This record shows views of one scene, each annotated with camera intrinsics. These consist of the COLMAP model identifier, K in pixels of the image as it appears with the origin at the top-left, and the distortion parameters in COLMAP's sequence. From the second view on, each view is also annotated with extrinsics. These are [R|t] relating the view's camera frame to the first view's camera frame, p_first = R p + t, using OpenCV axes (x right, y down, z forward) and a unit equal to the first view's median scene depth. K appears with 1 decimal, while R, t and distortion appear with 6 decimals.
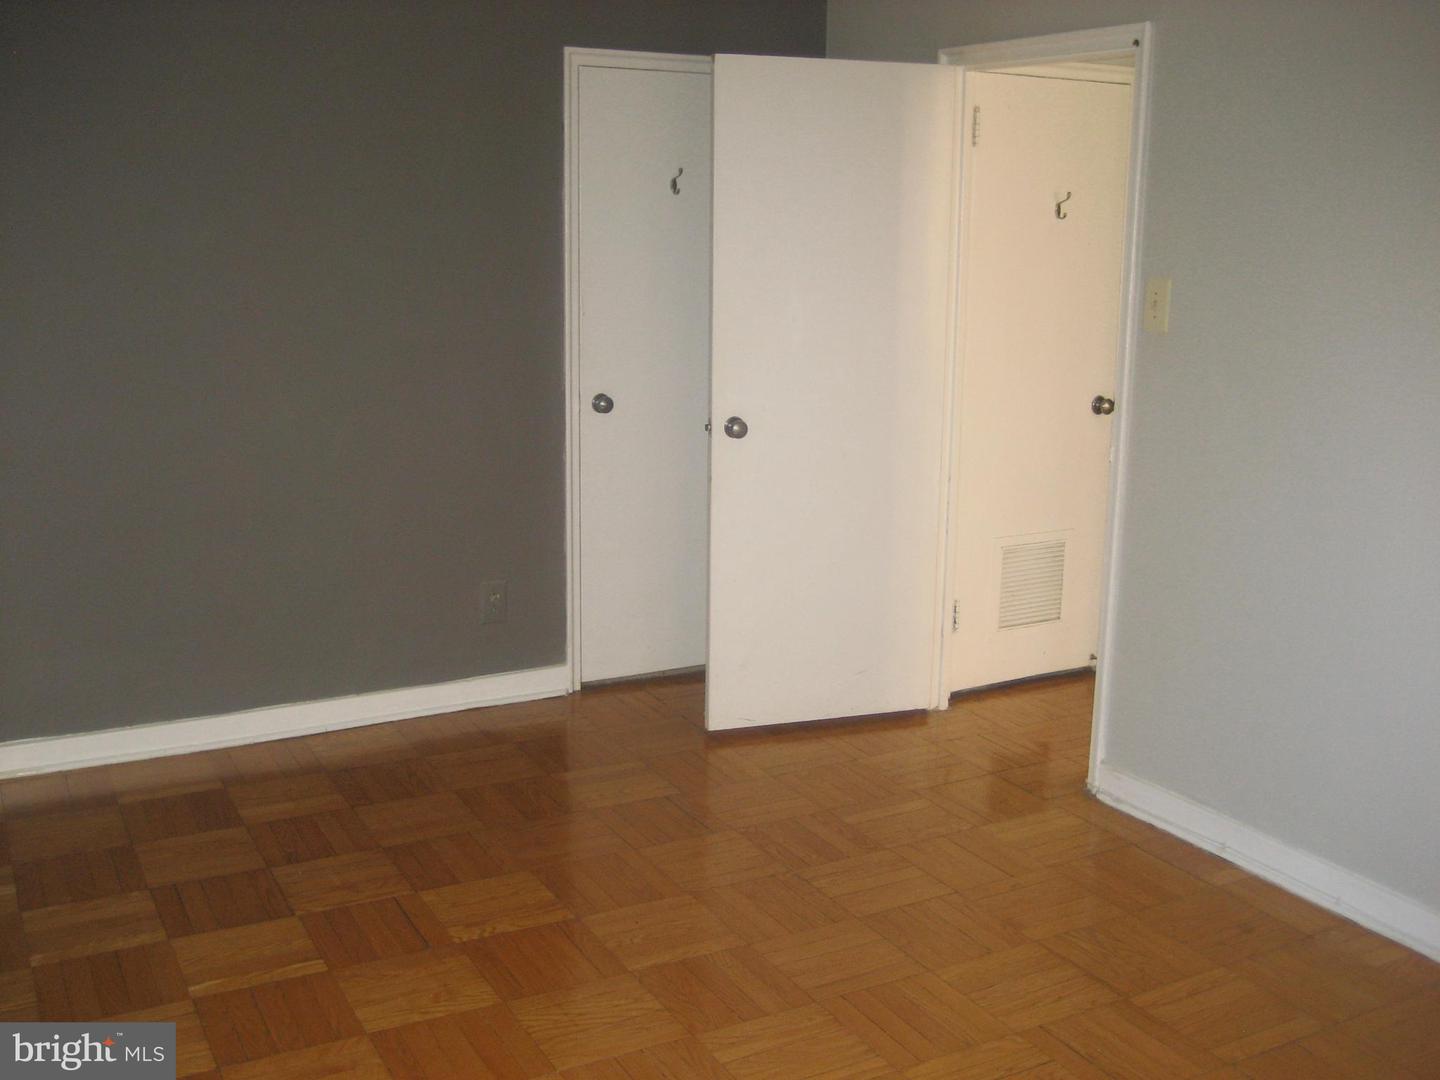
lens RADIAL K [[1501.1, 0, 720.0], [0, 1501.1, 540.0], [0, 0, 1]] dist [-0.148553, 0.192921]
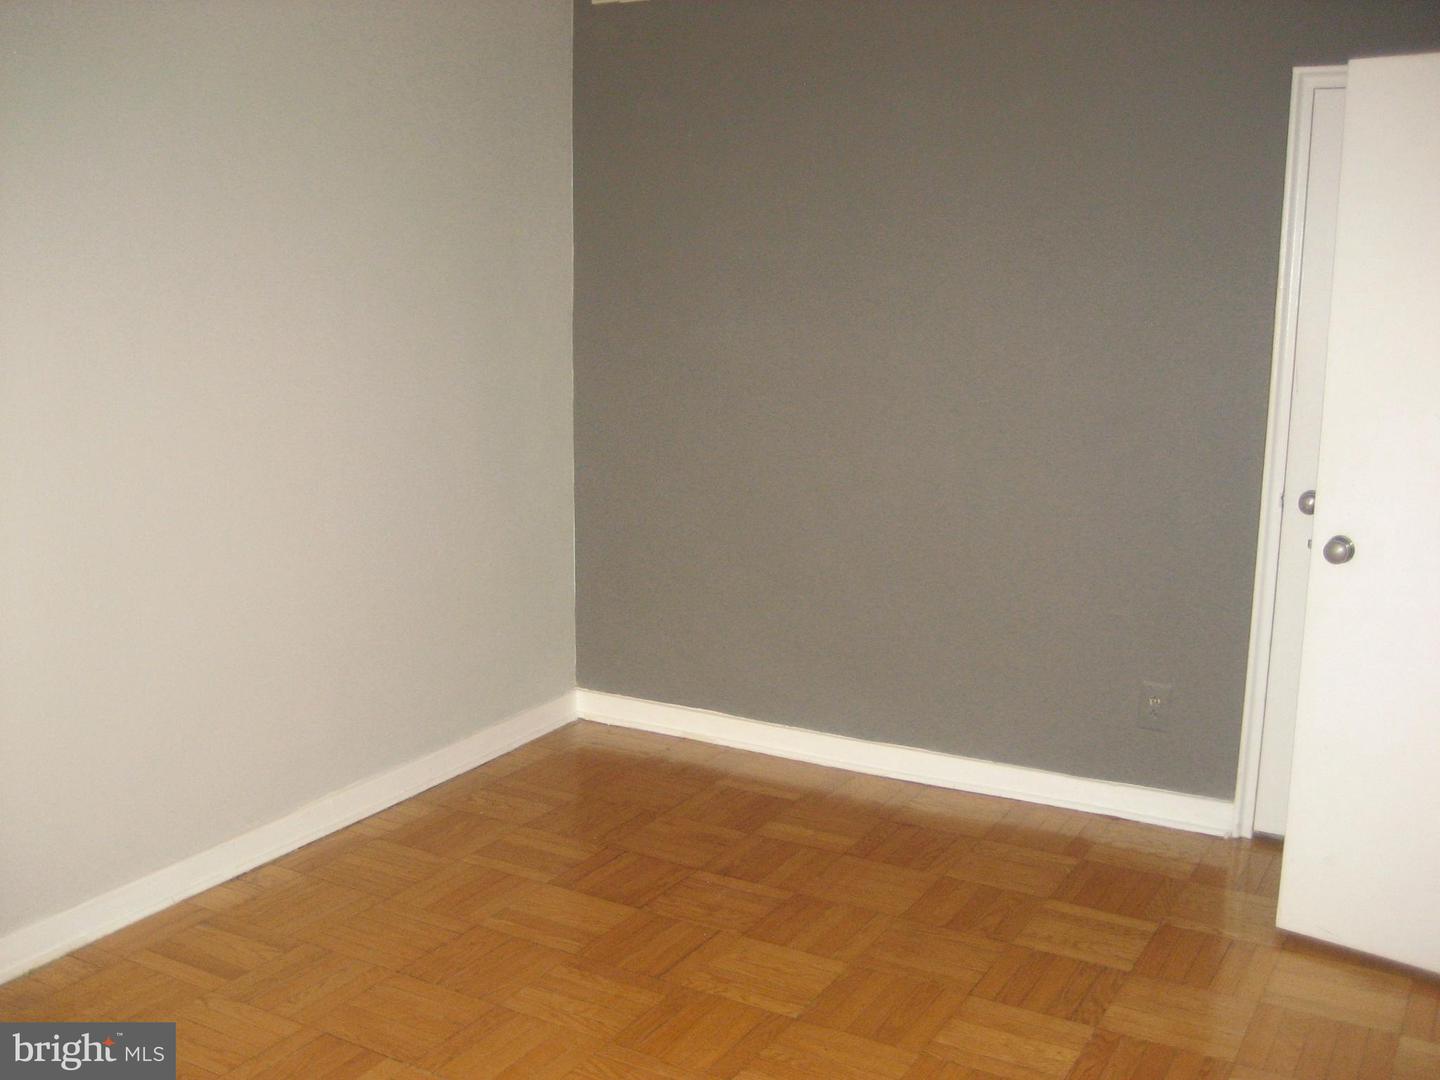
lens RADIAL K [[1501.1, 0, 720.0], [0, 1501.1, 540.0], [0, 0, 1]] dist [-0.148553, 0.192921]
pose [[0.527101, 0.155083, -0.835532, 0.487486], [-0.187454, 0.980207, 0.063679, -0.070845], [0.828870, 0.123059, 0.545739, 0.342794]]
